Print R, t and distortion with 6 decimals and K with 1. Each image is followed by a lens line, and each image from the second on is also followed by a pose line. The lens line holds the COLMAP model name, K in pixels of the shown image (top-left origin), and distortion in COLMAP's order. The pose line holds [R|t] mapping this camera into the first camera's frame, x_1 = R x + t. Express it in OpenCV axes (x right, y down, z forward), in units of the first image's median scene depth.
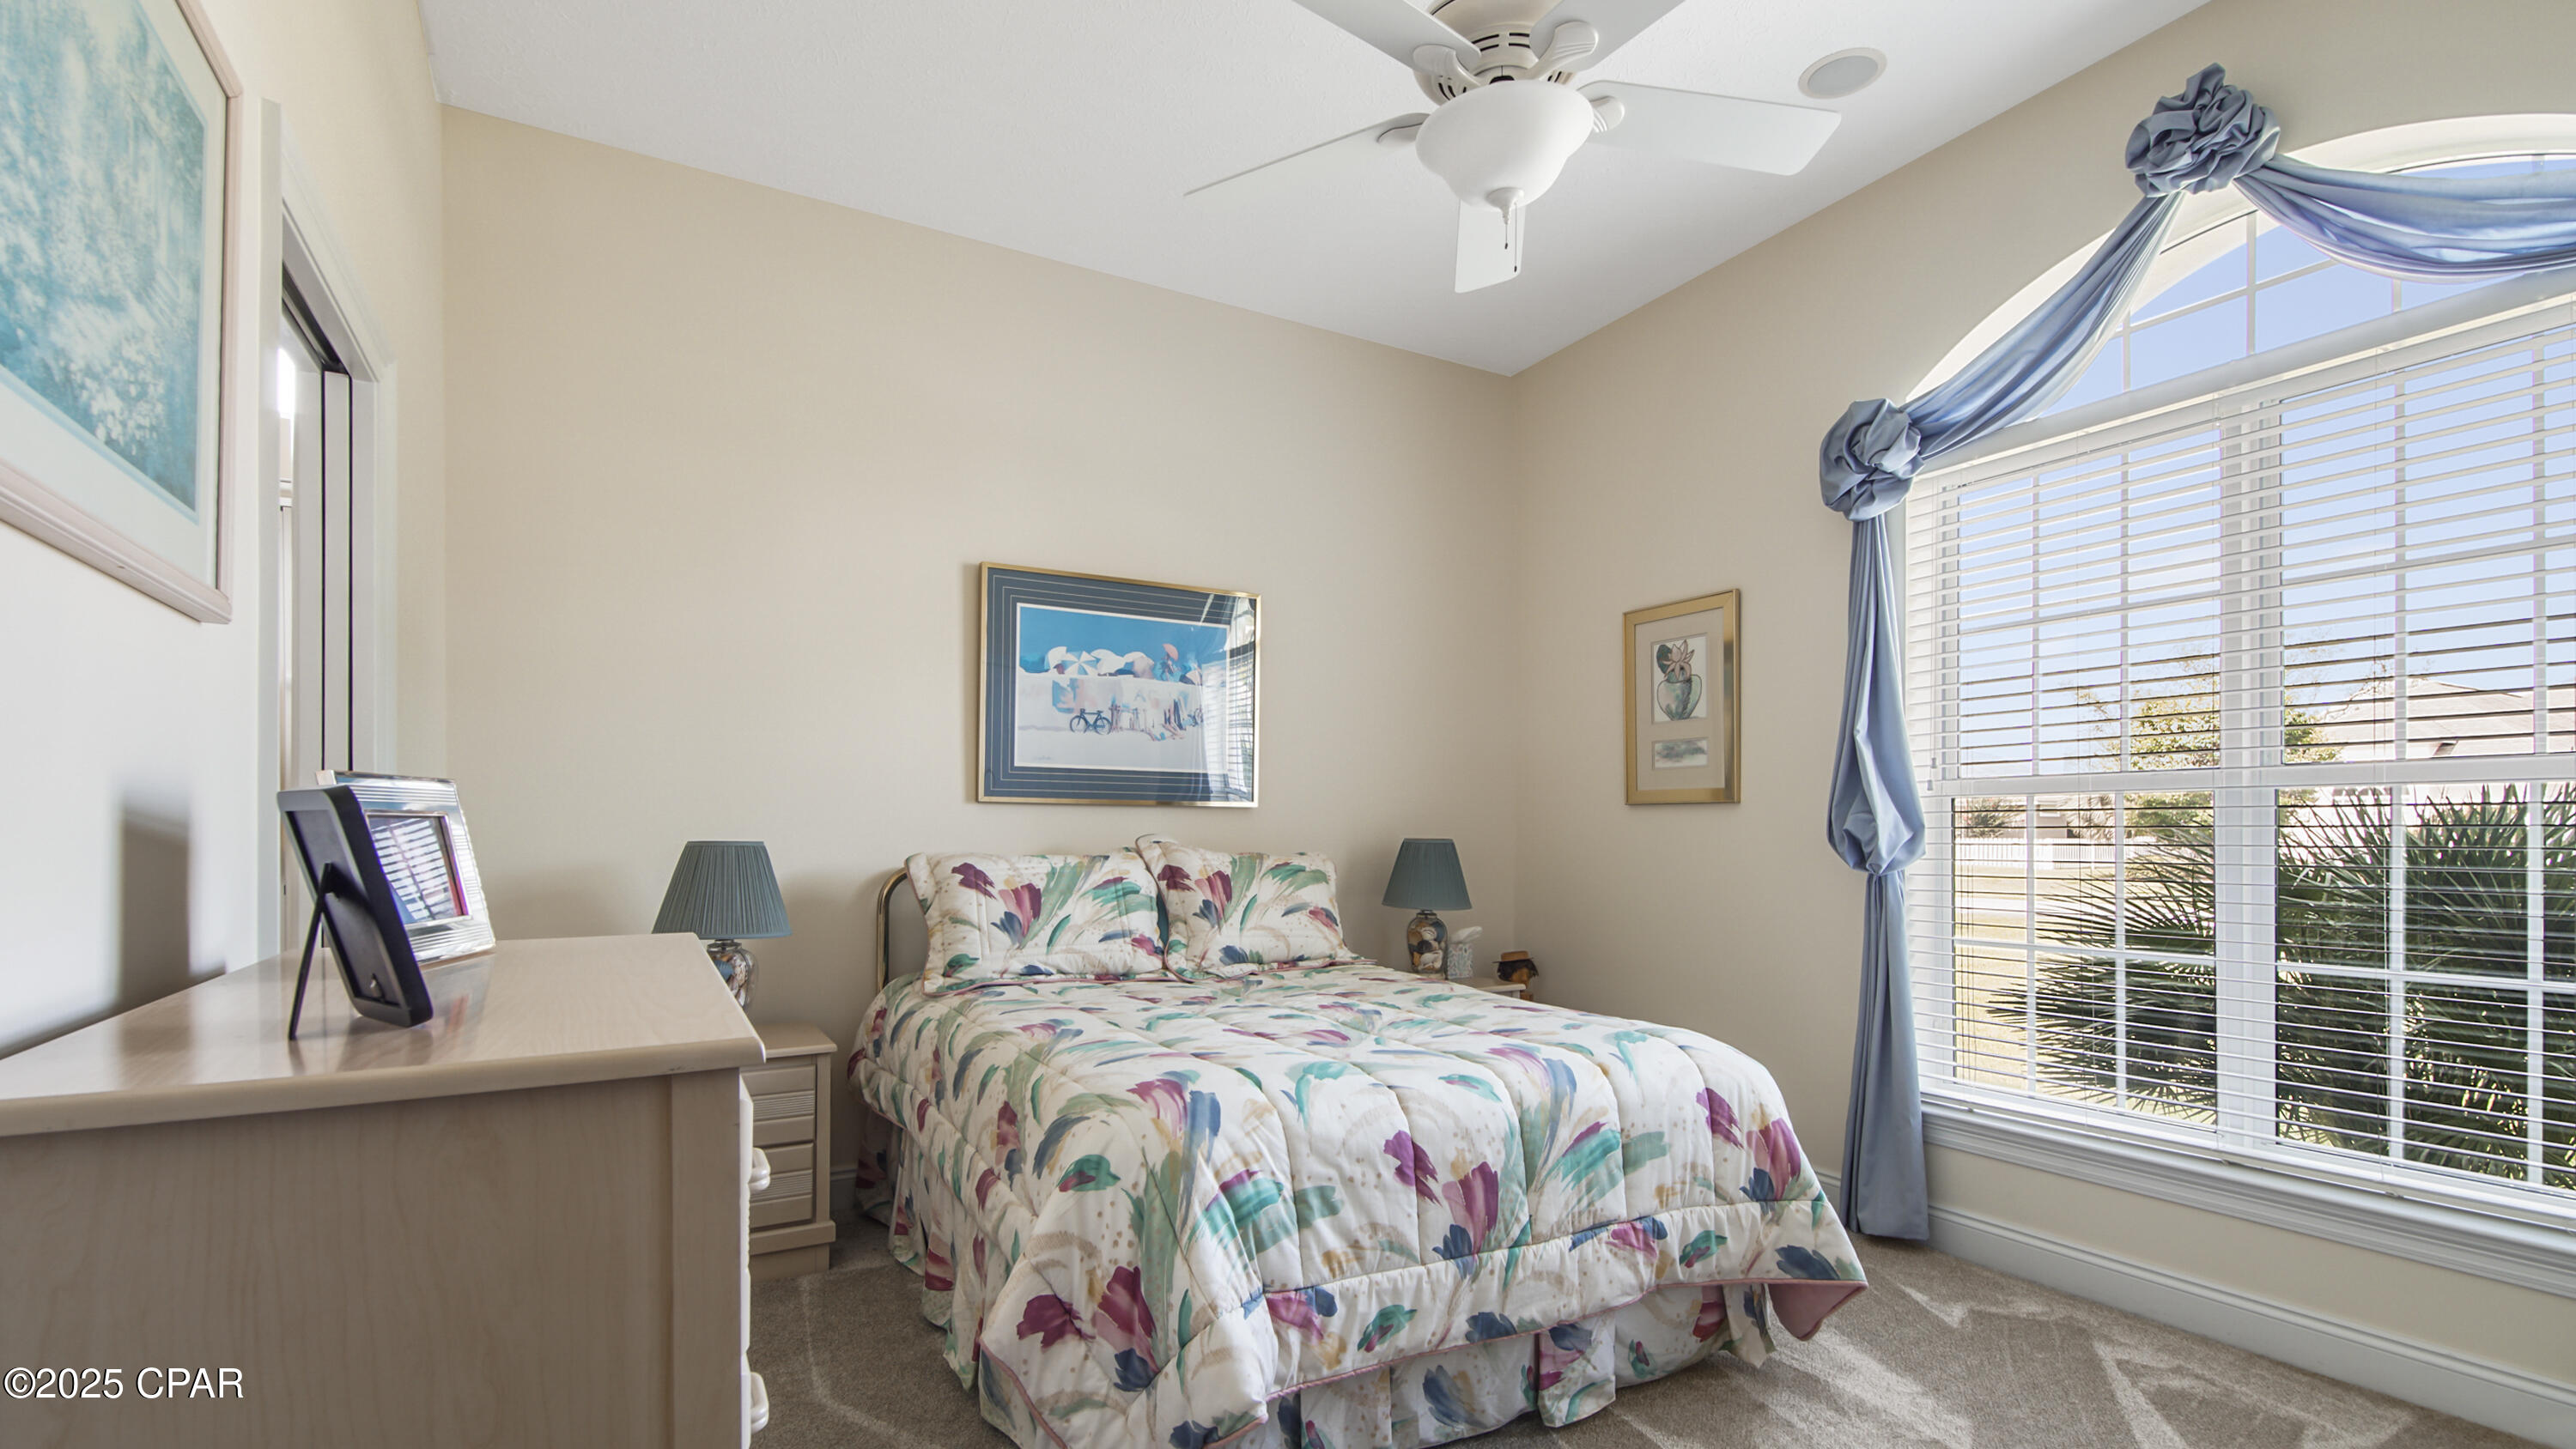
lens RADIAL K [[1151.9, 0, 1312.8], [0, 1151.9, 733.5], [0, 0, 1]] dist [0.038833, -0.025747]
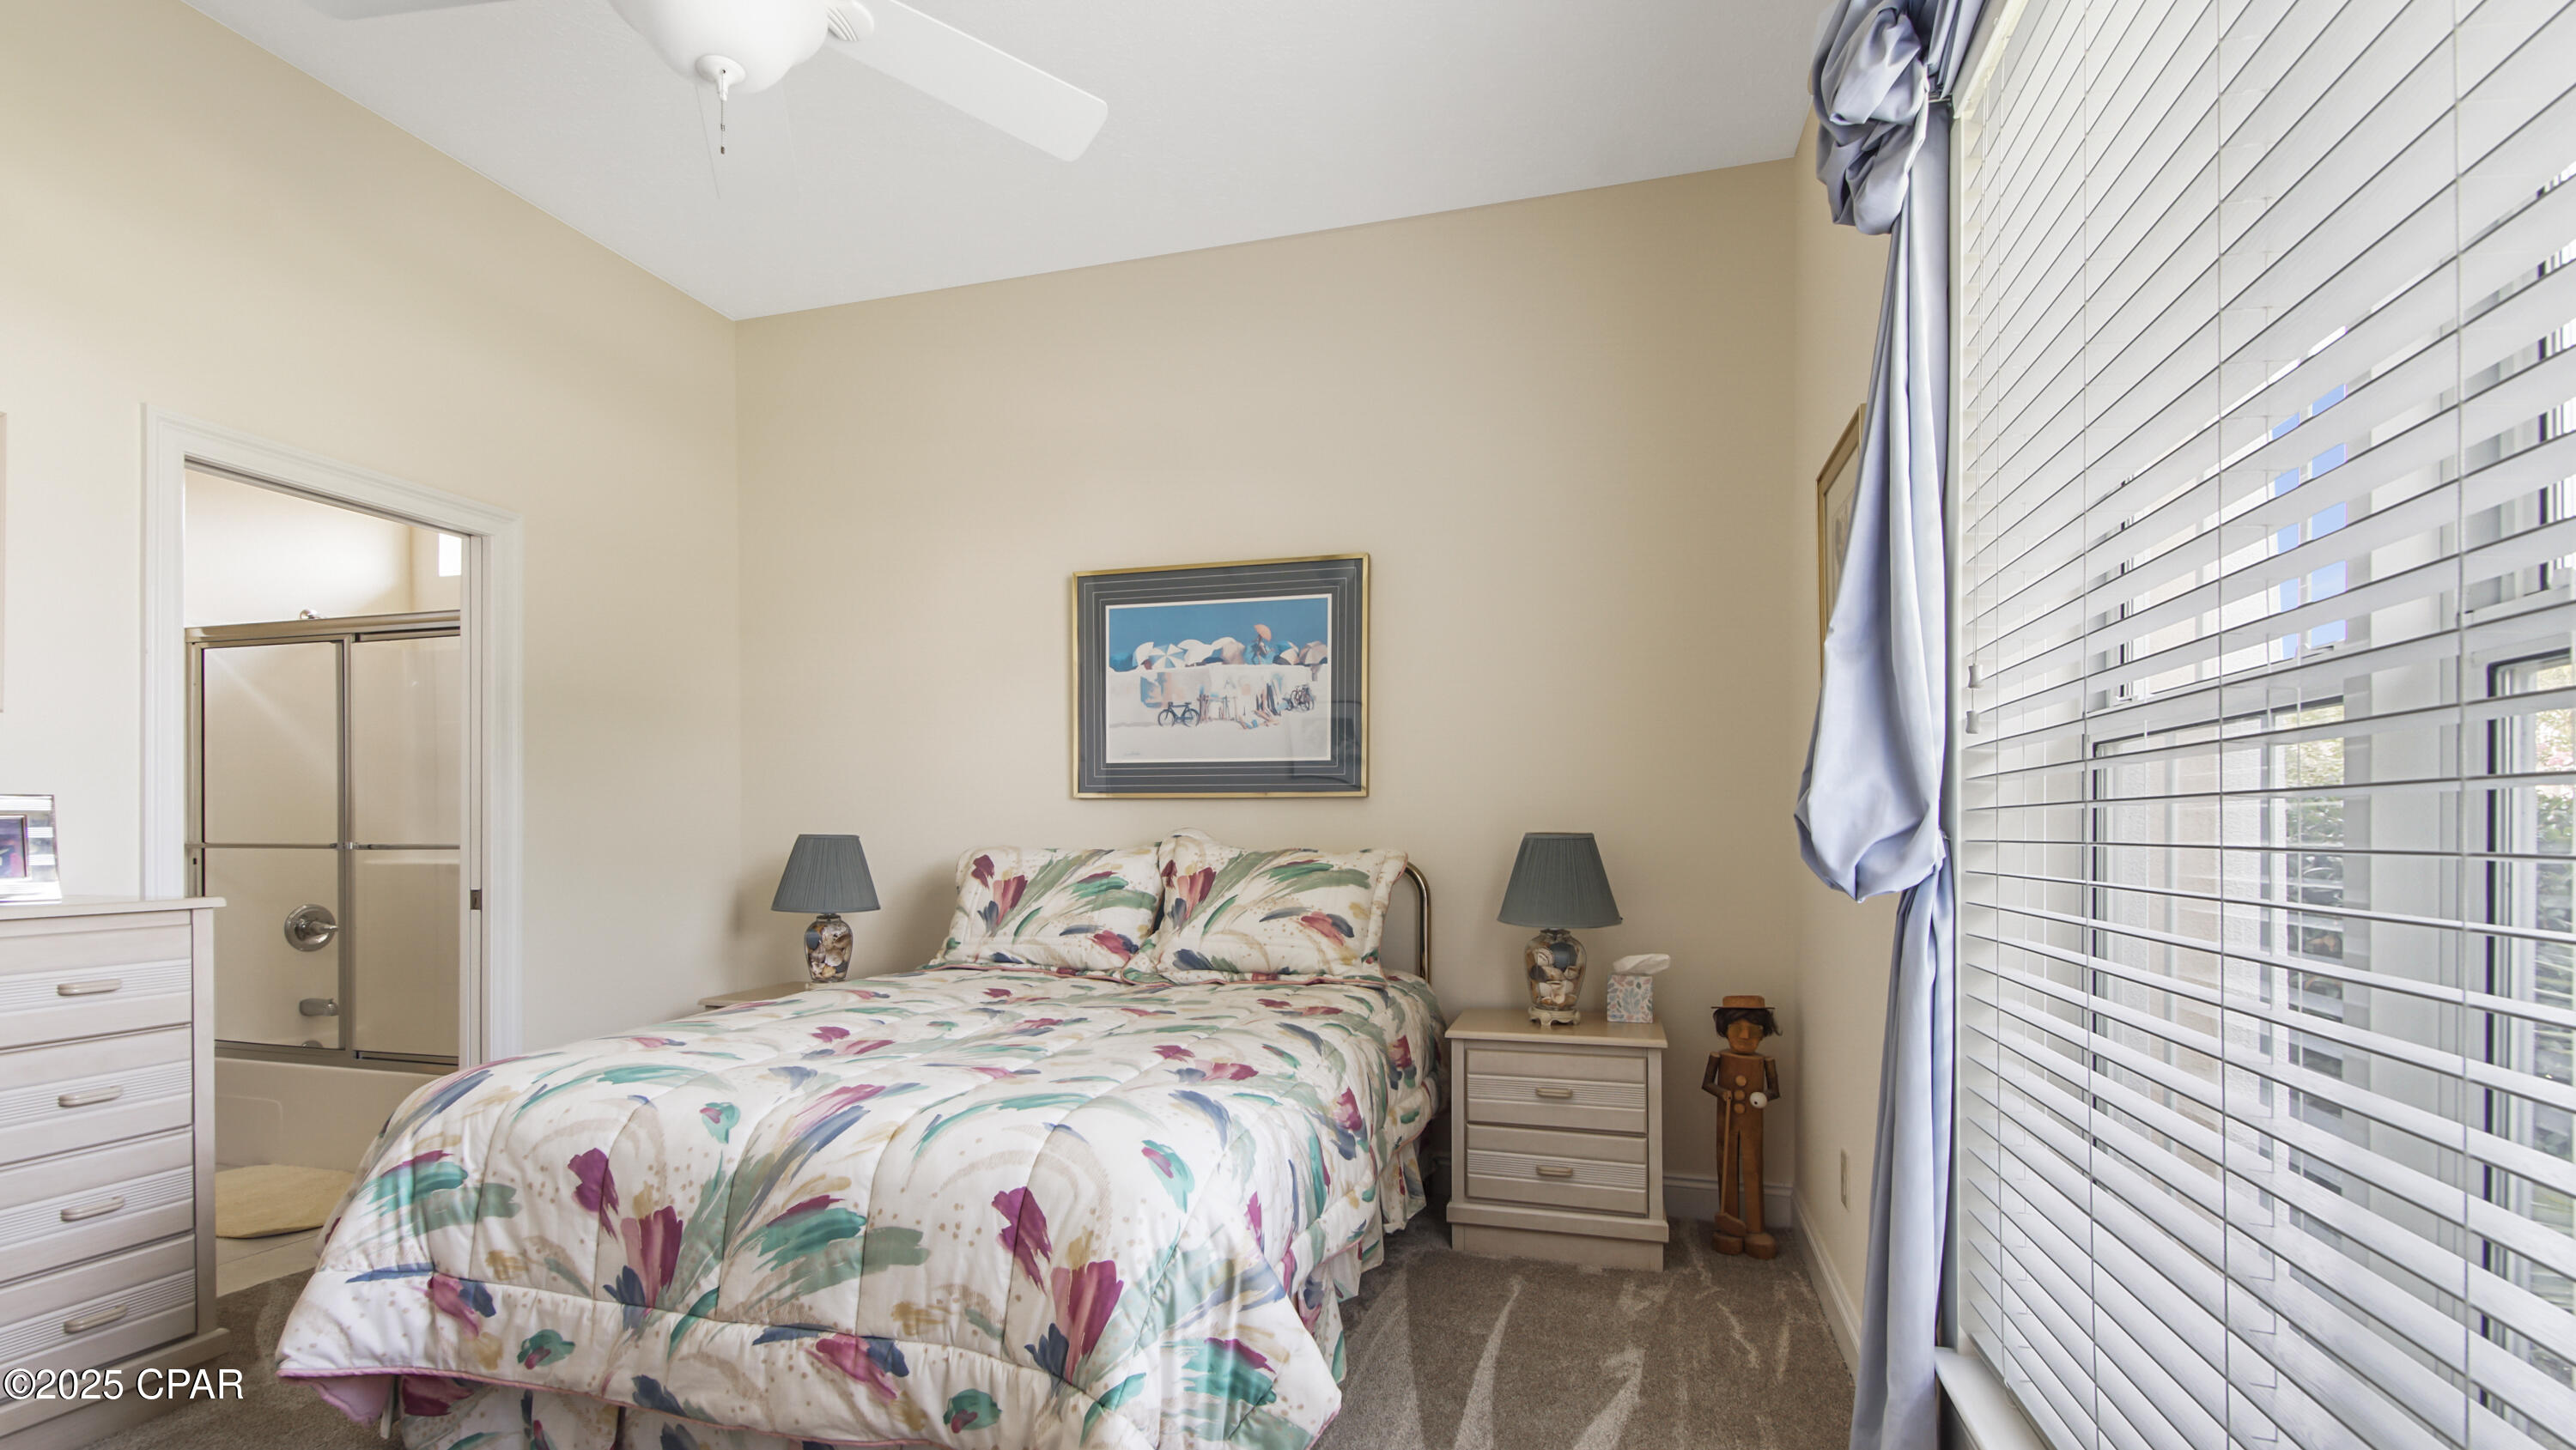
lens RADIAL K [[1152.0, 0, 1312.8], [0, 1152.0, 734.0], [0, 0, 1]] dist [0.038833, -0.025747]
pose [[0.699738, -0.060241, -0.711855, 1.016110], [0.064160, 0.997711, -0.021363, 0.060387], [0.711512, -0.030724, 0.702001, 0.667758]]
